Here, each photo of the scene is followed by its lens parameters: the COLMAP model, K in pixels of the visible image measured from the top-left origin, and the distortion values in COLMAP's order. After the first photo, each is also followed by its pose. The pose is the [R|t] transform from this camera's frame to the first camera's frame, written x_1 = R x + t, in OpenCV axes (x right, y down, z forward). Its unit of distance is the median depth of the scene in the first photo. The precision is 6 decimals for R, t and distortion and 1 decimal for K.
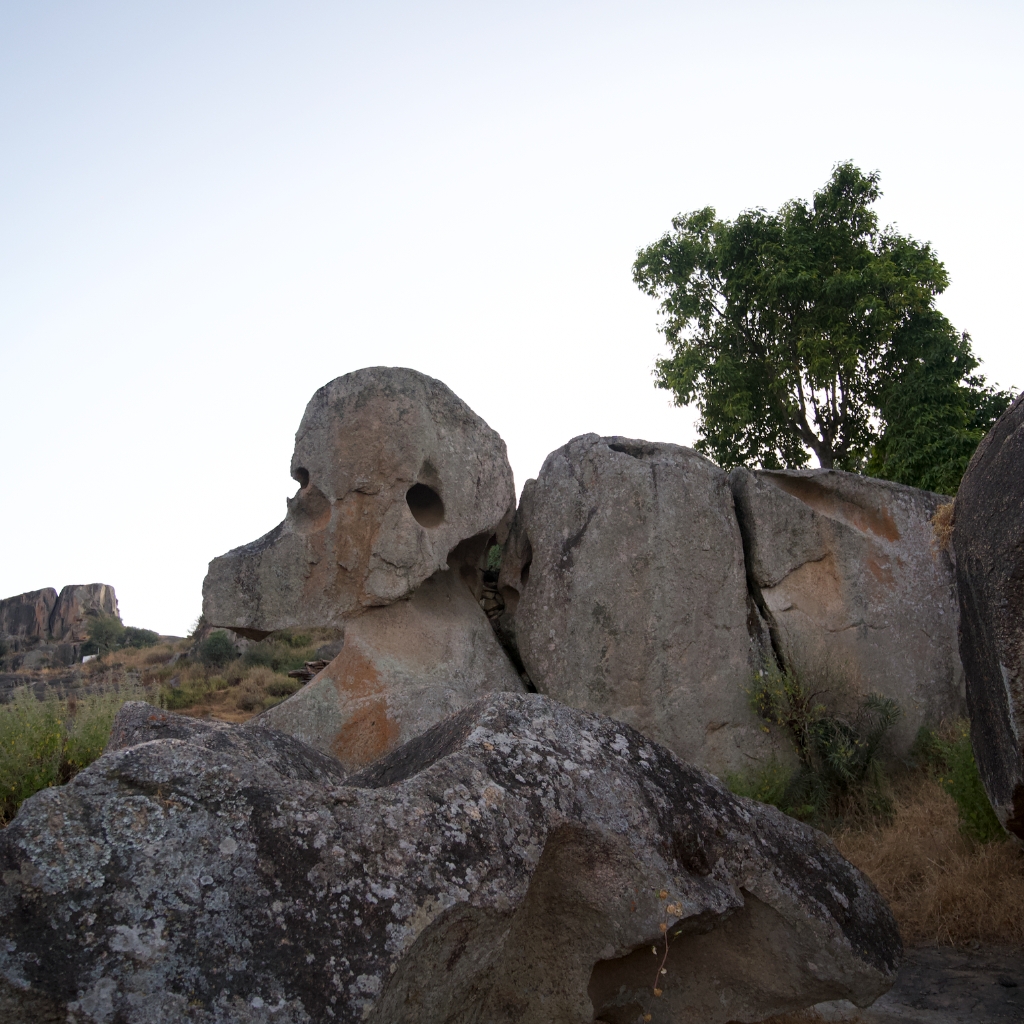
lens RADIAL K [[786.5, 0, 512.0], [0, 786.5, 512.0], [0, 0, 1]] dist [-0.082996, 0.049436]
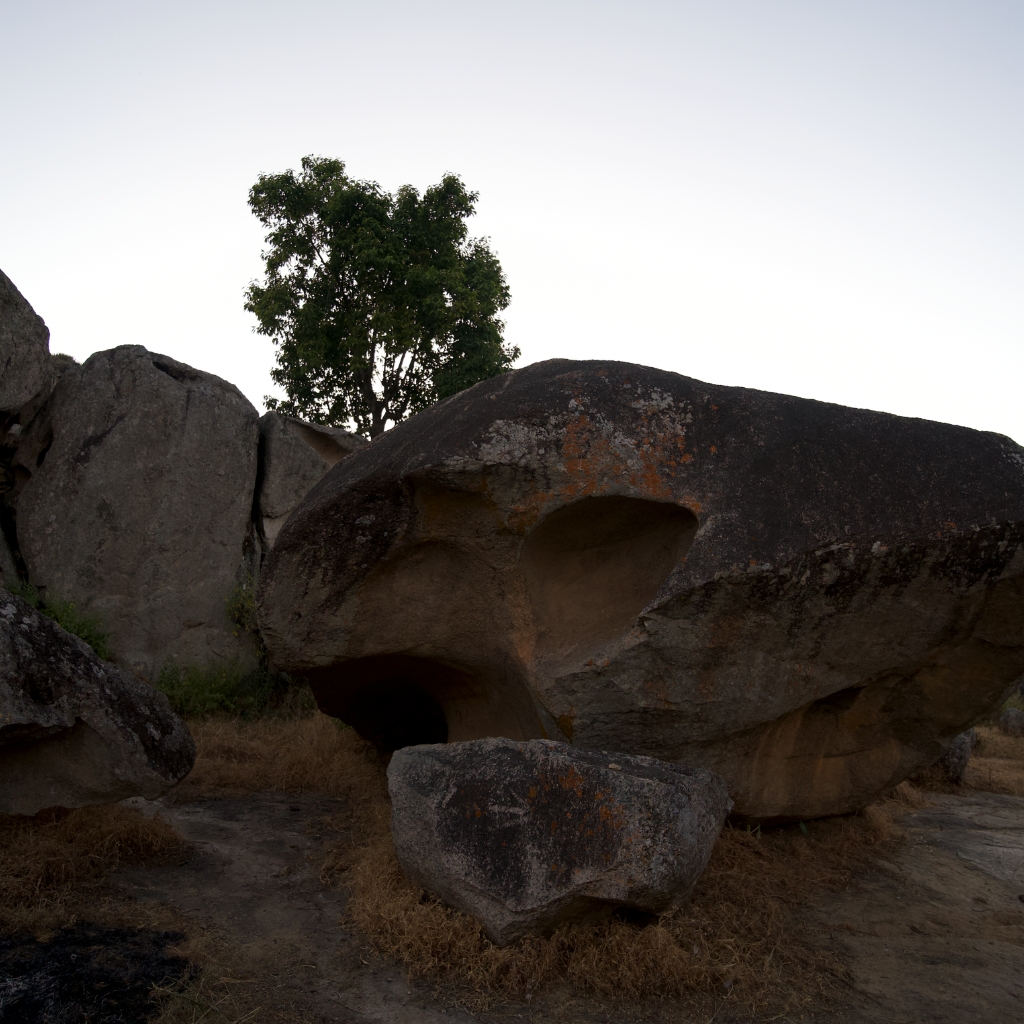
lens RADIAL K [[786.5, 0, 512.0], [0, 786.5, 512.0], [0, 0, 1]] dist [-0.082996, 0.049436]
pose [[0.850733, 0.203364, 0.484662, 0.071874], [-0.254554, 0.966171, 0.041416, -0.056480], [-0.459844, -0.158607, 0.873721, -0.206371]]
